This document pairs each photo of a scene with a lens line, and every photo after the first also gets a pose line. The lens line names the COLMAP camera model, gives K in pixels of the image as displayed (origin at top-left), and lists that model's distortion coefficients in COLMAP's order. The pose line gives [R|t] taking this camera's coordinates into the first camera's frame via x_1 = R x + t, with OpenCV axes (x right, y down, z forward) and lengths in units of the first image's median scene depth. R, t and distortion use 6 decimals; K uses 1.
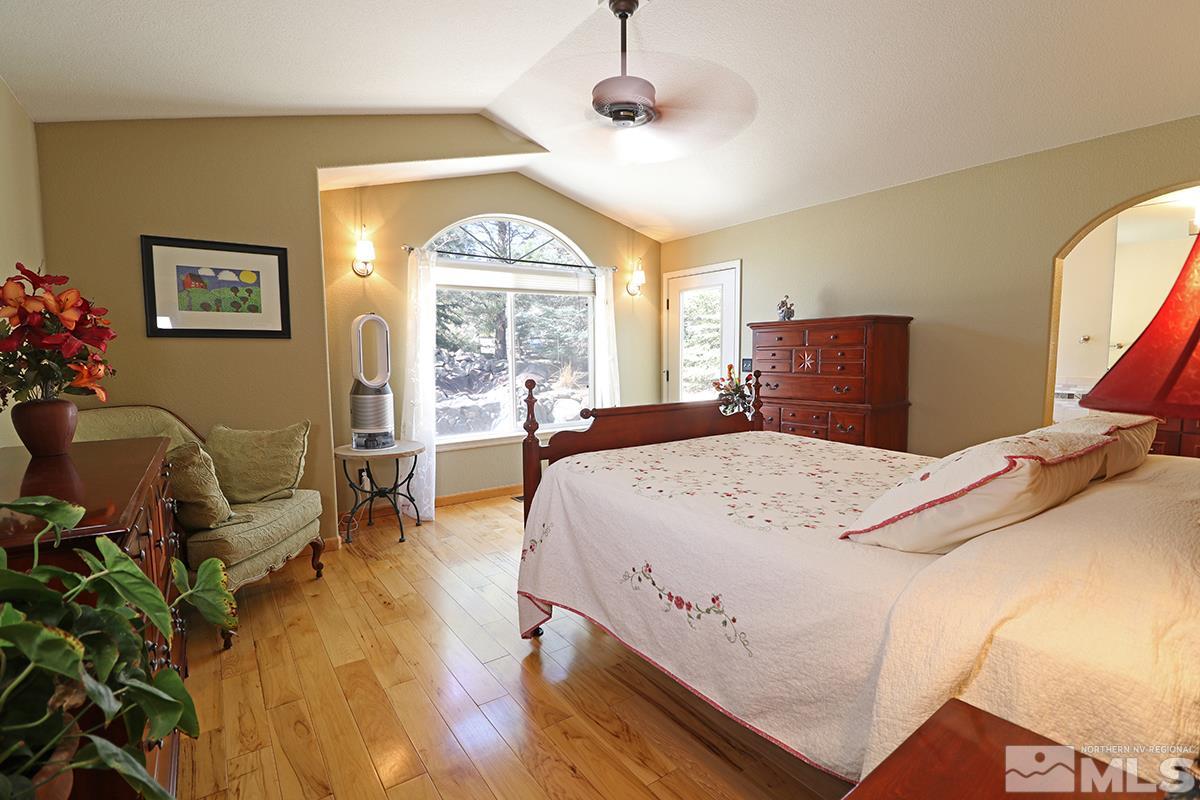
lens RADIAL K [[568.5, 0, 594.2], [0, 568.5, 398.1], [0, 0, 1]] dist [-0.015558, -0.000568]
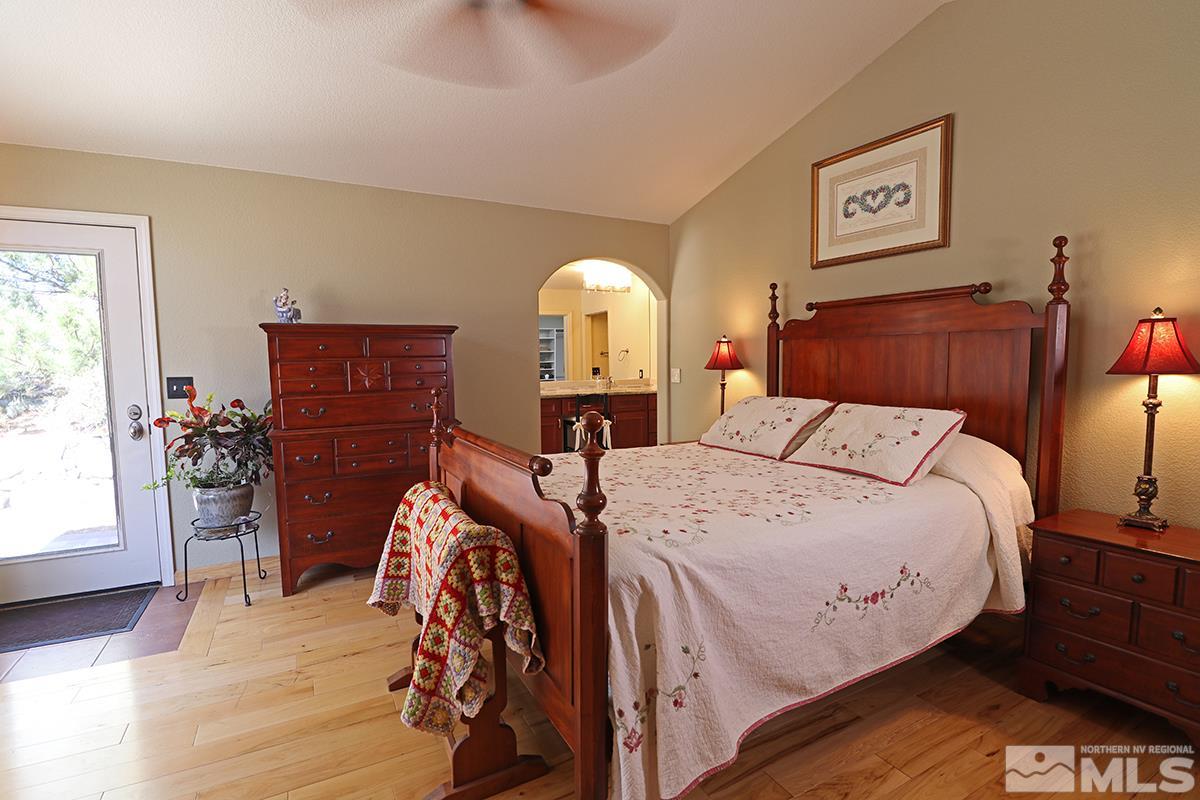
lens RADIAL K [[568.5, 0, 596.1], [0, 568.5, 407.2], [0, 0, 1]] dist [-0.015558, -0.000568]
pose [[0.095655, -0.073097, 0.992727, -0.857373], [0.091512, 0.993722, 0.064353, -0.095165], [-0.991199, 0.084691, 0.101743, 1.304186]]
